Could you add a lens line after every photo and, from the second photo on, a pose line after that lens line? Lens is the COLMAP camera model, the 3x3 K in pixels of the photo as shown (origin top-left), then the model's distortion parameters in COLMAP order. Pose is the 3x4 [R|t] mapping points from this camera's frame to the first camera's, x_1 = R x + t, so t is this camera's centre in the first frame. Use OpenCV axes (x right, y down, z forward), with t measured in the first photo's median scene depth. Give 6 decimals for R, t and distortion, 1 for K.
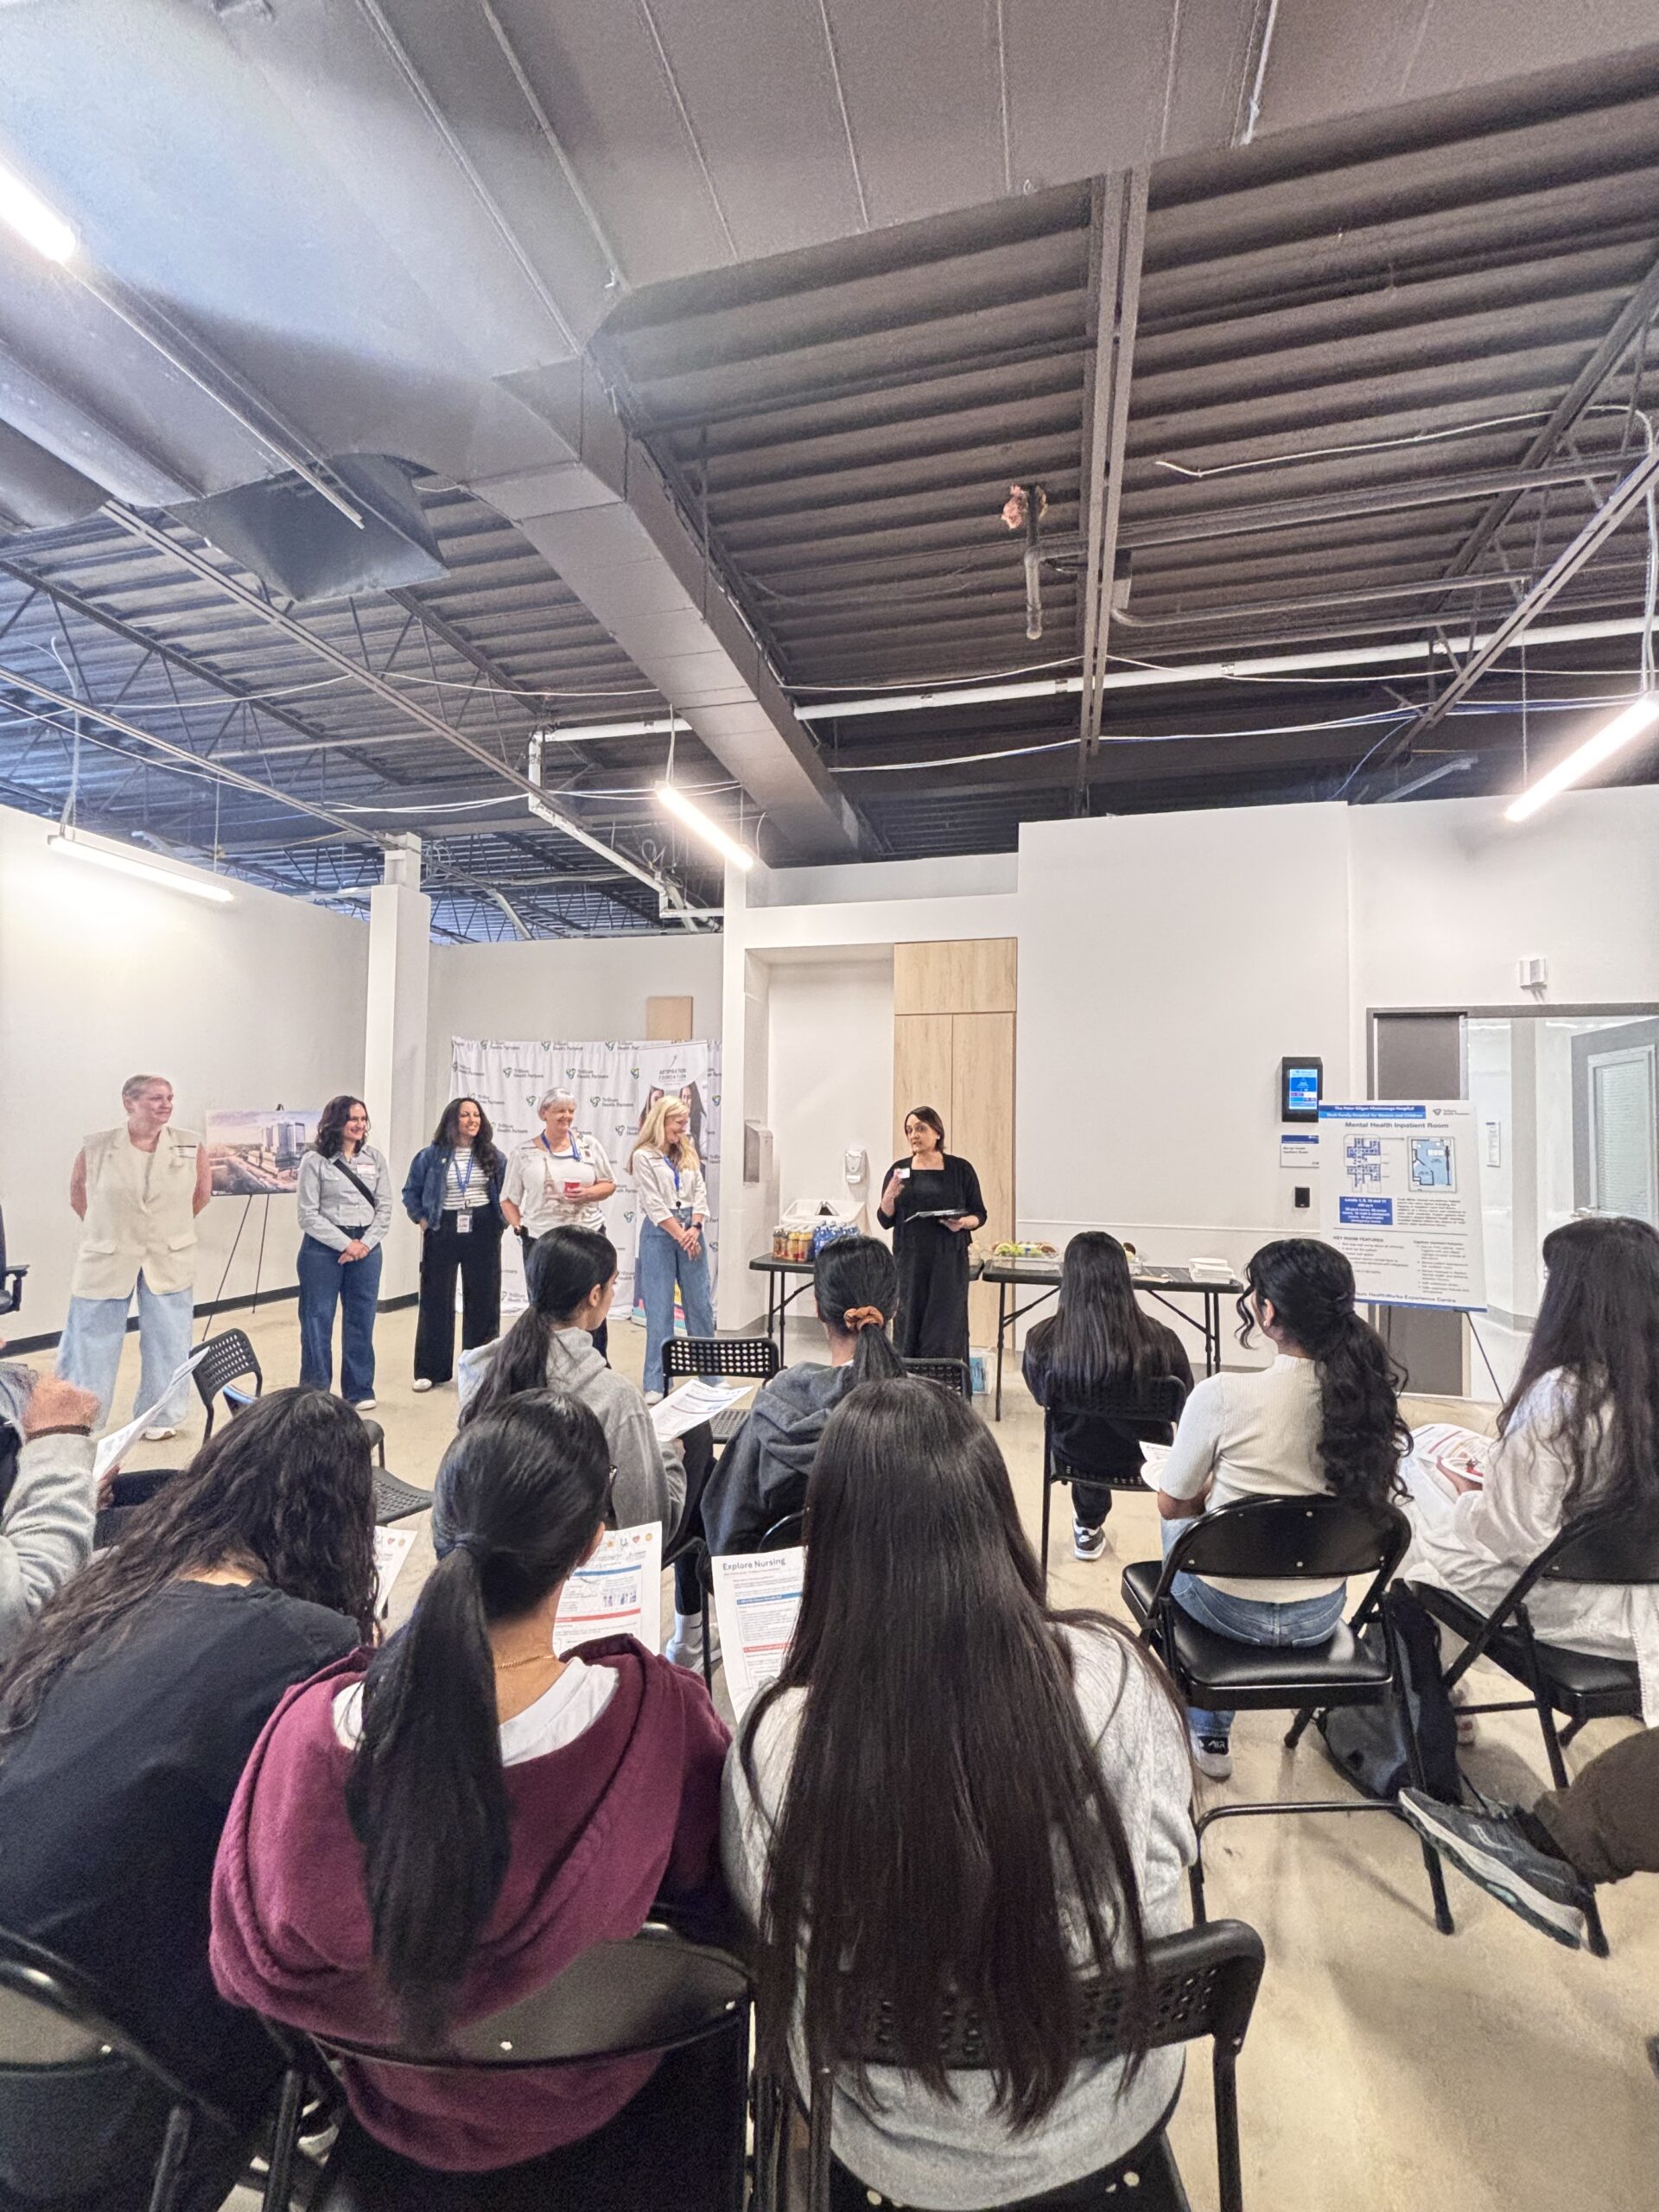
lens RADIAL K [[895.0, 0, 819.6], [0, 895.0, 1094.3], [0, 0, 1]] dist [-0.000910, -0.000474]
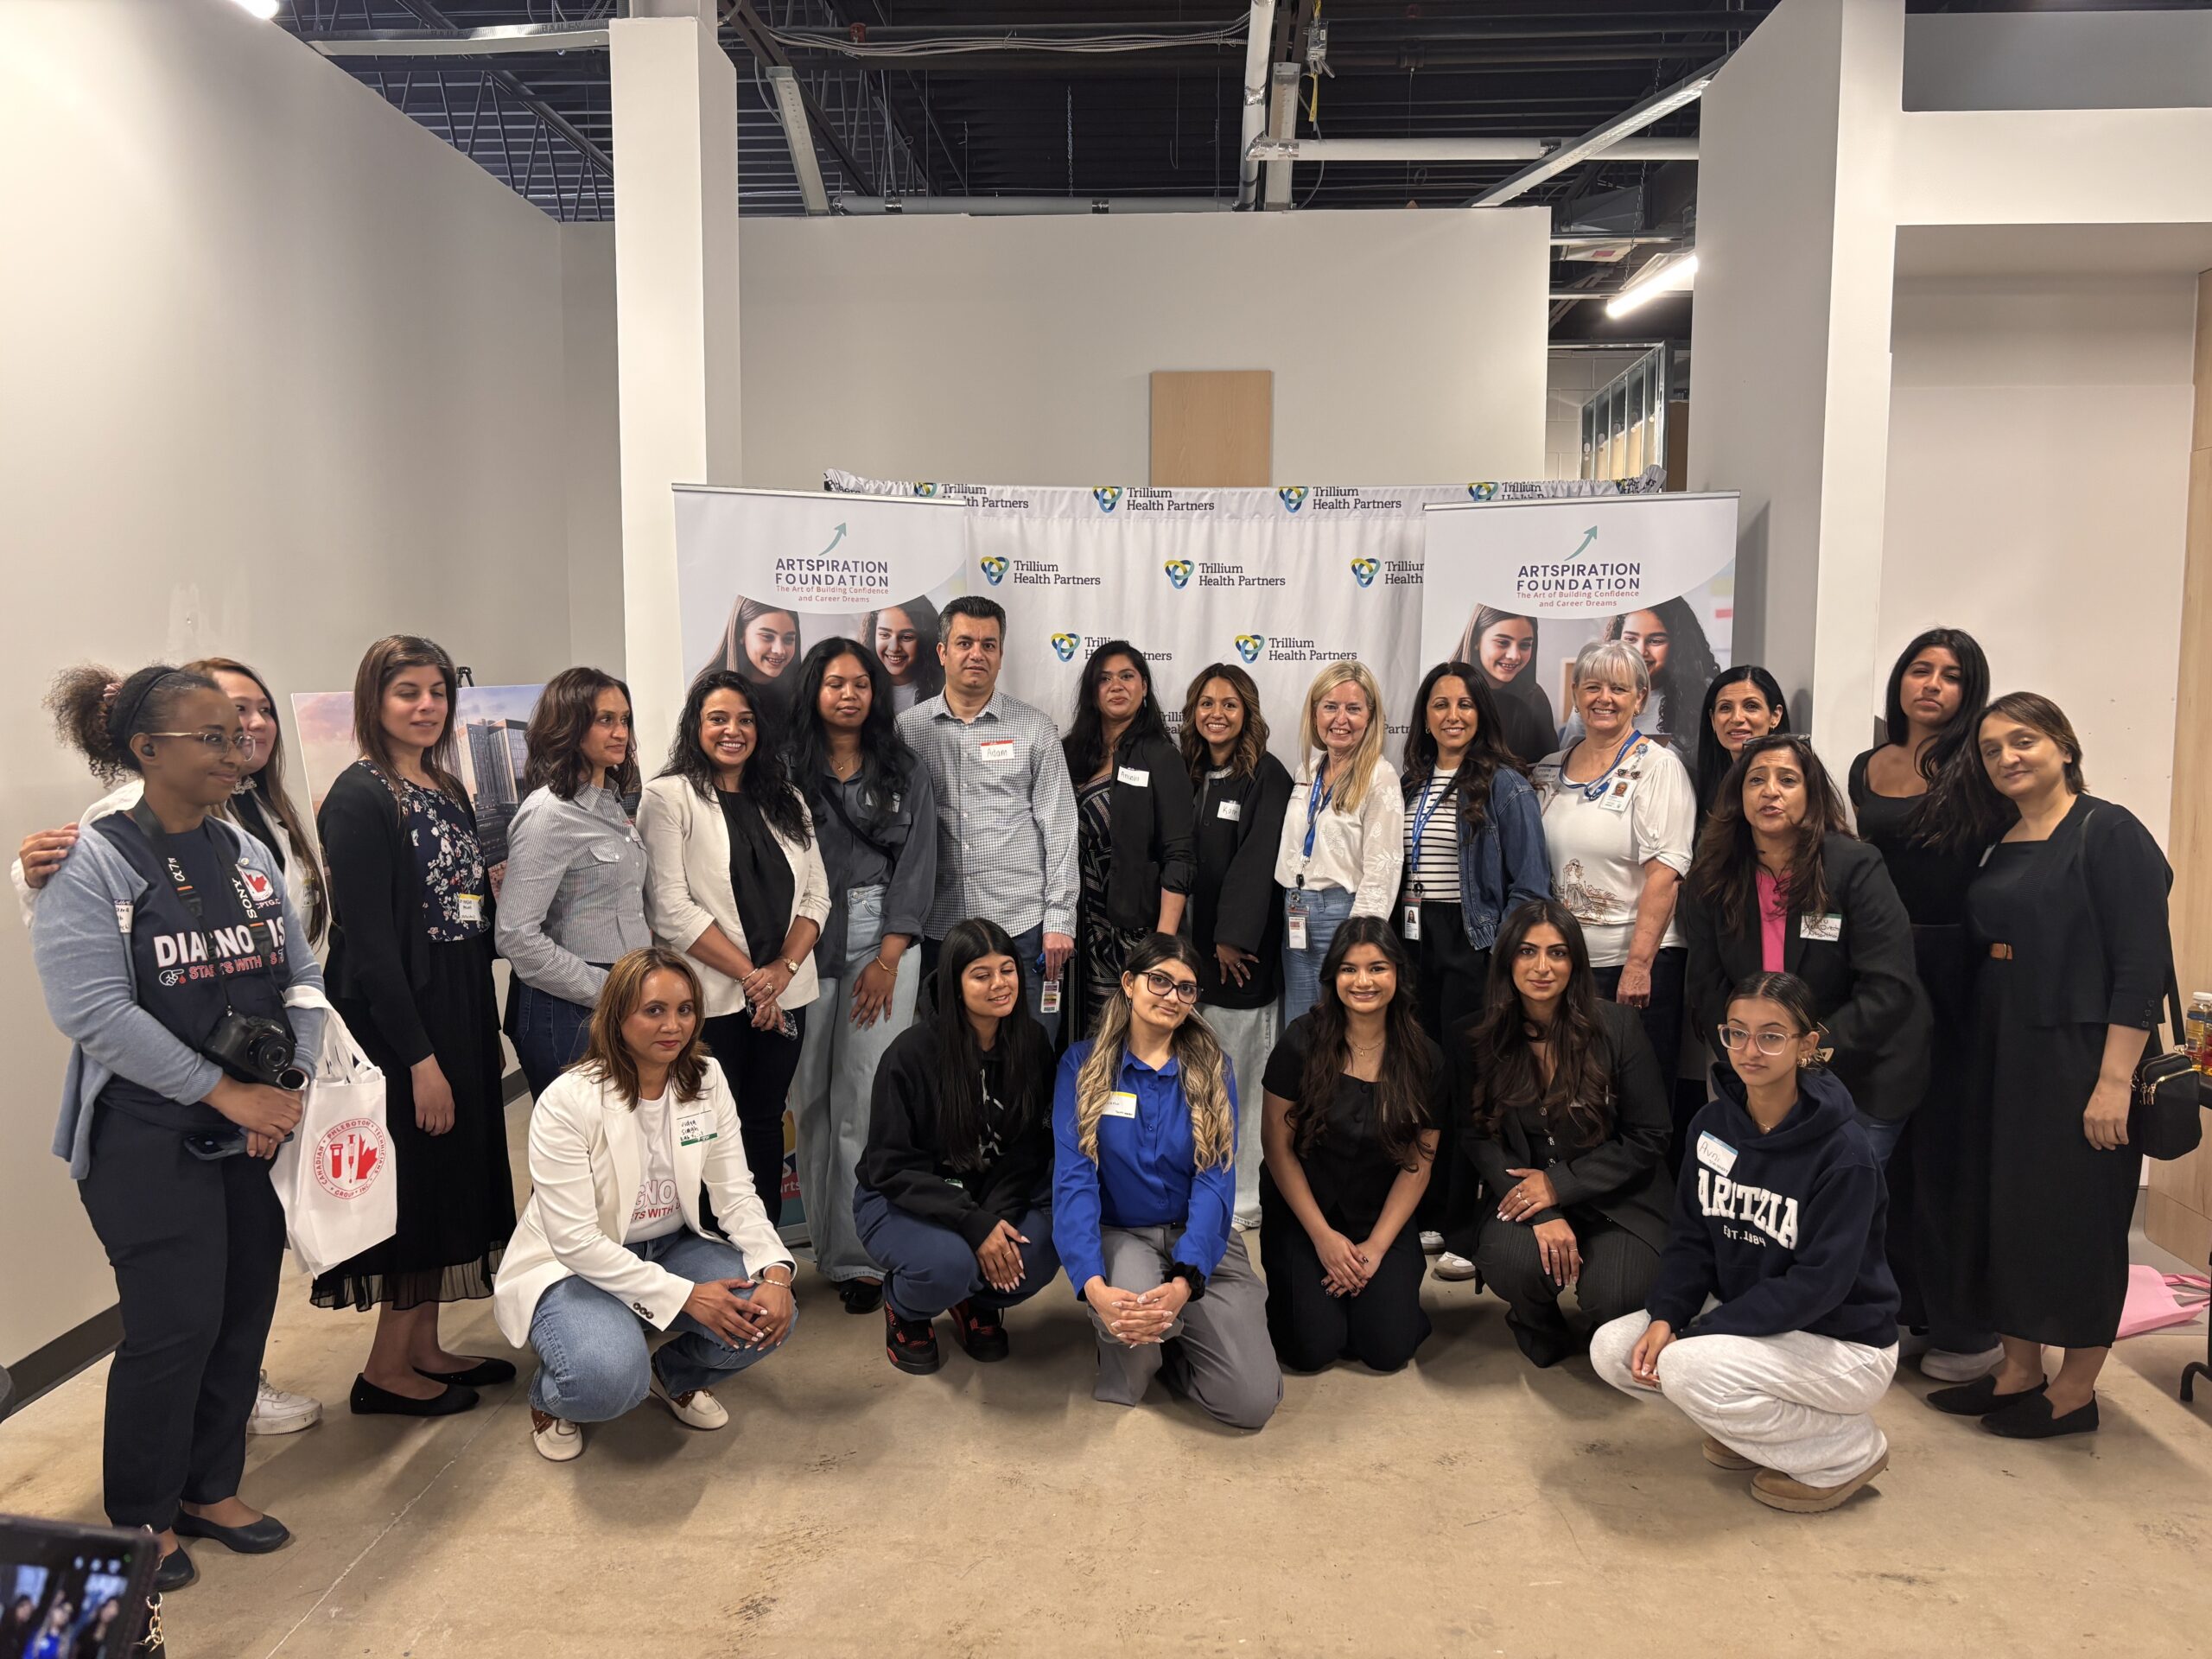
lens RADIAL K [[1692.9, 0, 1105.4], [0, 1692.9, 890.1], [0, 0, 1]] dist [0.044912, 0.002026]
pose [[0.979439, -0.037472, 0.198230, -0.655548], [0.002938, 0.985144, 0.171708, -0.020851], [-0.201719, -0.167595, 0.964998, 0.410674]]
